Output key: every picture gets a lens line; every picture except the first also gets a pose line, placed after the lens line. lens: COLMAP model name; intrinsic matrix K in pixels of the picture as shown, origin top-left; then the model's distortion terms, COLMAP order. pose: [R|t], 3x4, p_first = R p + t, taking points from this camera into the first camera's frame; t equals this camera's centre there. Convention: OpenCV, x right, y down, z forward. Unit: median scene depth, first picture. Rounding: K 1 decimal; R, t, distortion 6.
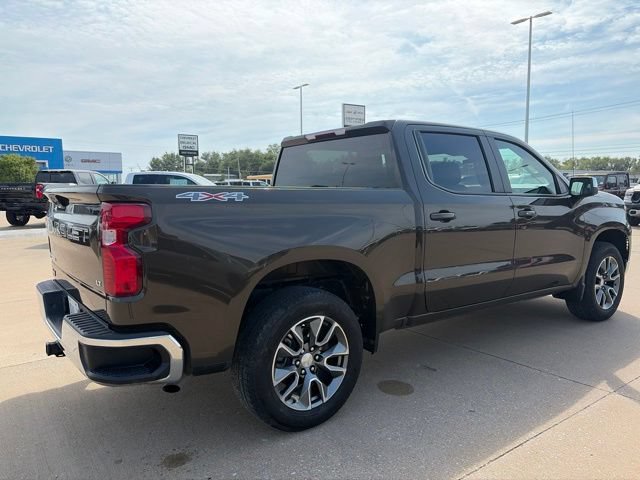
lens RADIAL K [[487.5, 0, 320.0], [0, 487.5, 240.0], [0, 0, 1]] dist [-0.000243, -0.008863]
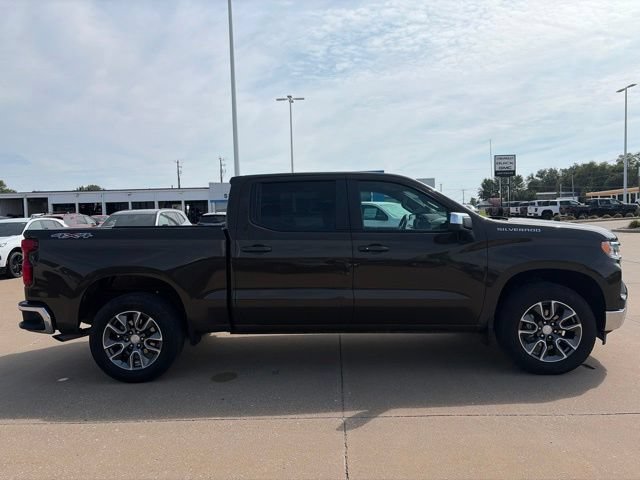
lens RADIAL K [[483.2, 0, 320.0], [0, 483.2, 240.0], [0, 0, 1]] dist [0.020891, -0.000521]
pose [[0.778095, 0.017214, -0.627911, 0.059509], [-0.042389, 0.998785, -0.025146, -0.002425], [0.626715, 0.046183, 0.777879, 0.006120]]
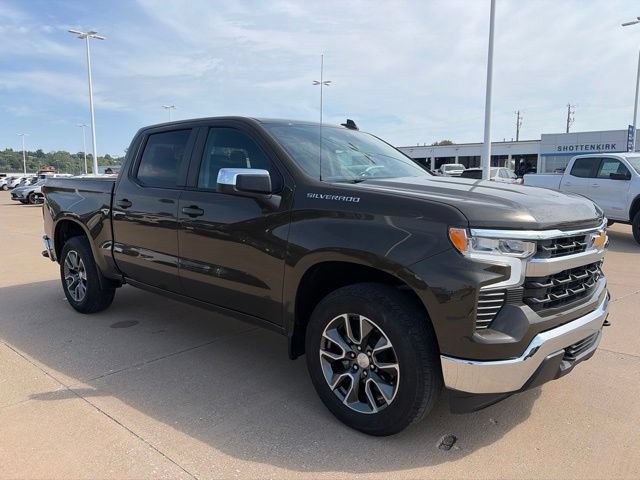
lens RADIAL K [[483.2, 0, 320.0], [0, 483.2, 240.0], [0, 0, 1]] dist [0.020891, -0.000521]
pose [[0.192783, 0.133654, -0.972096, 0.079275], [-0.095861, 0.988507, 0.116899, -0.007516], [0.976548, 0.070649, 0.203380, 0.062355]]
